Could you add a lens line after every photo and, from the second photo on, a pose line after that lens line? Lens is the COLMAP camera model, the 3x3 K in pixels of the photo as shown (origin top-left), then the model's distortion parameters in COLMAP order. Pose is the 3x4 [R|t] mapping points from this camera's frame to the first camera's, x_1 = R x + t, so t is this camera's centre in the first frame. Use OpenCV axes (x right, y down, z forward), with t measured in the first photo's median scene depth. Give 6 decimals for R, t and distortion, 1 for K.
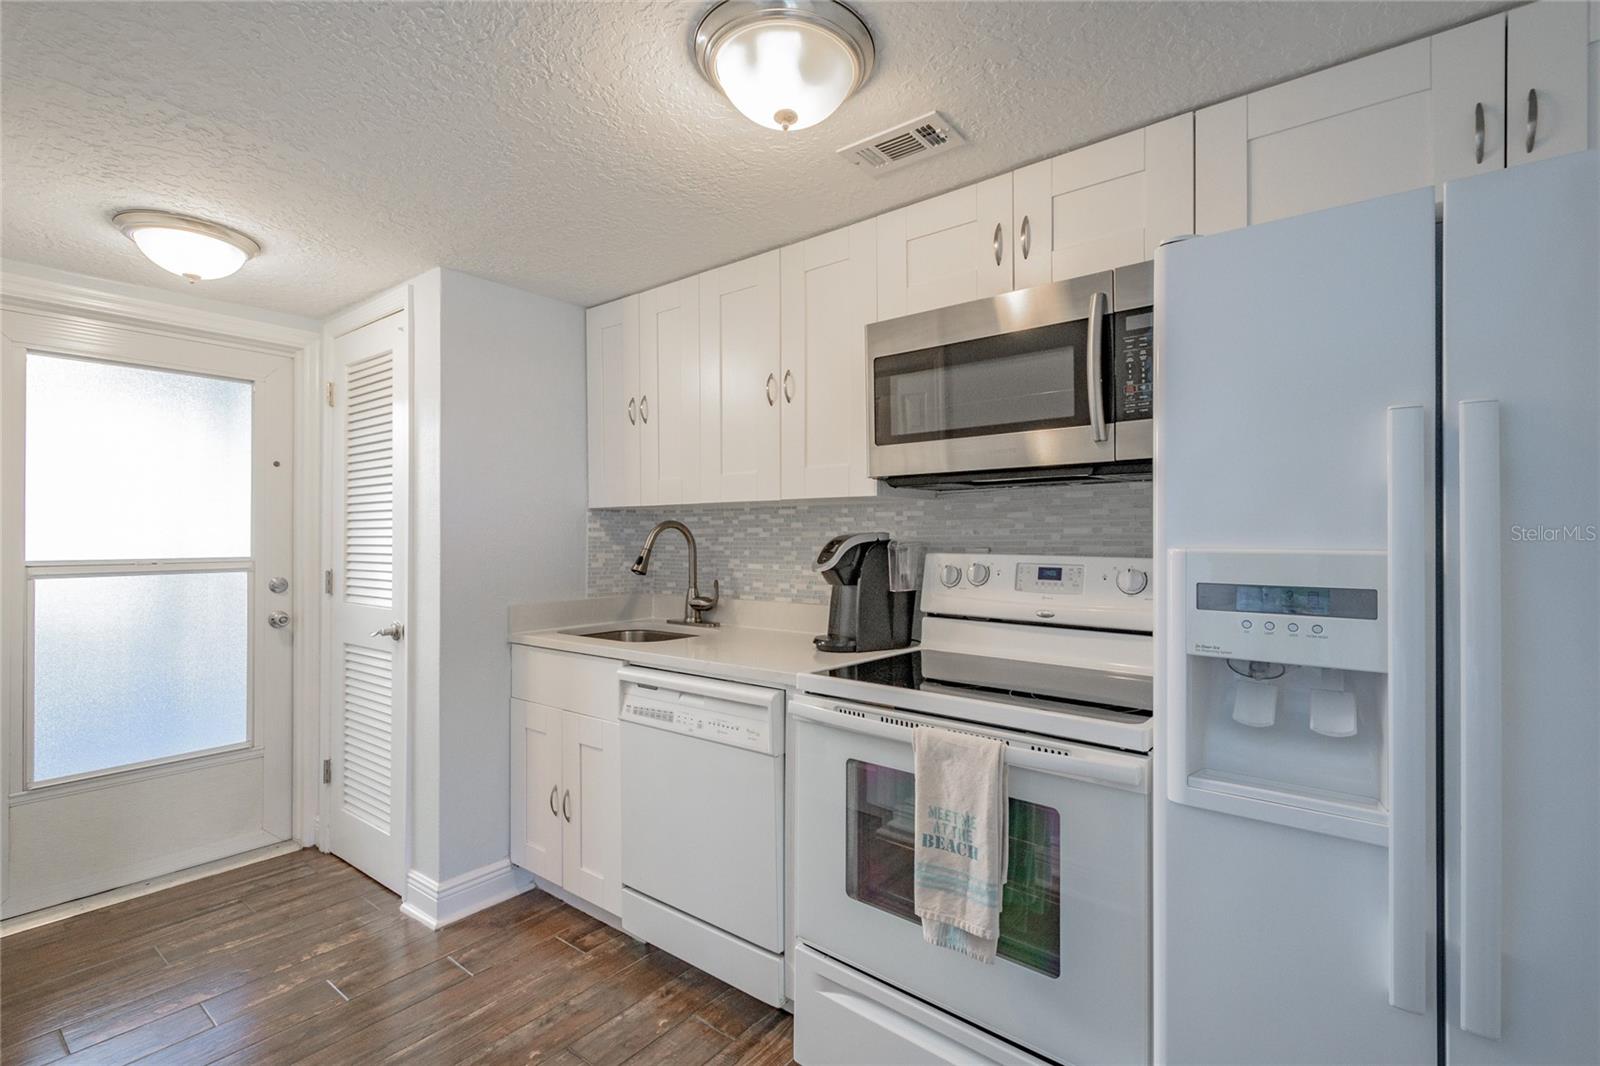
lens RADIAL K [[716.3, 0, 813.9], [0, 716.3, 532.5], [0, 0, 1]] dist [0.005750, -0.000408]
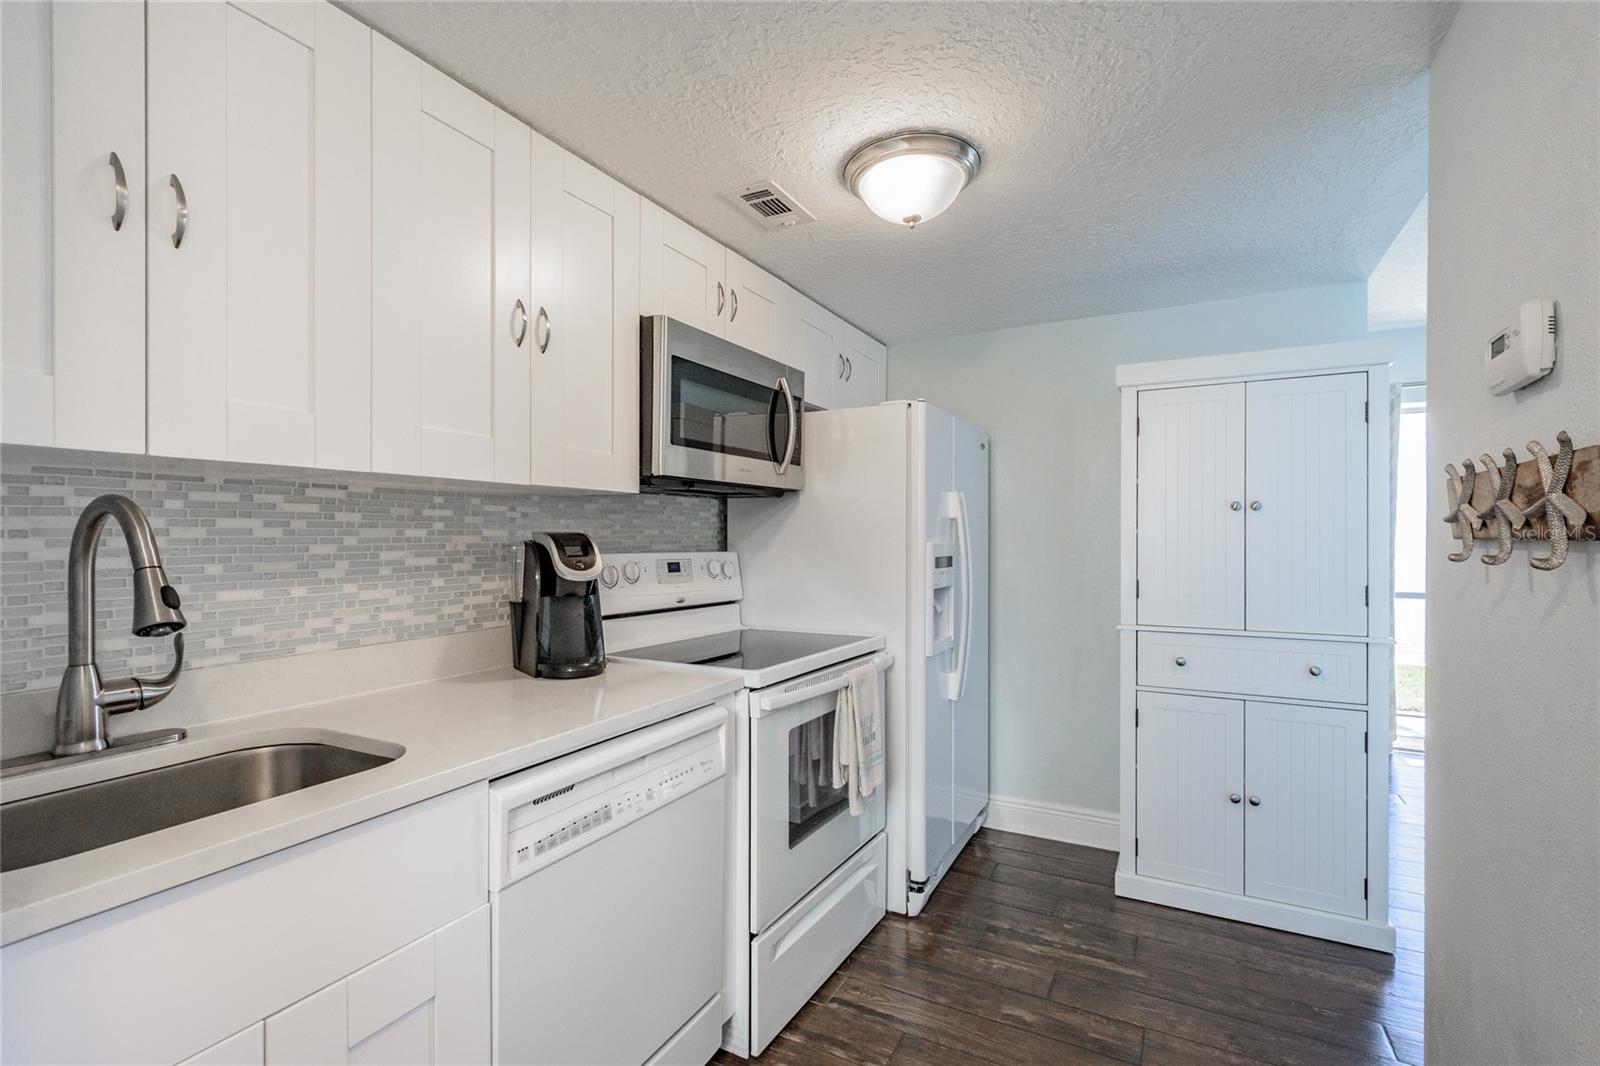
lens RADIAL K [[716.3, 0, 813.9], [0, 716.3, 532.5], [0, 0, 1]] dist [0.005750, -0.000408]
pose [[-0.159143, 0.007185, 0.987229, -0.728856], [-0.005162, 0.999954, -0.008110, 0.005608], [-0.987242, -0.006387, -0.159099, 0.765681]]
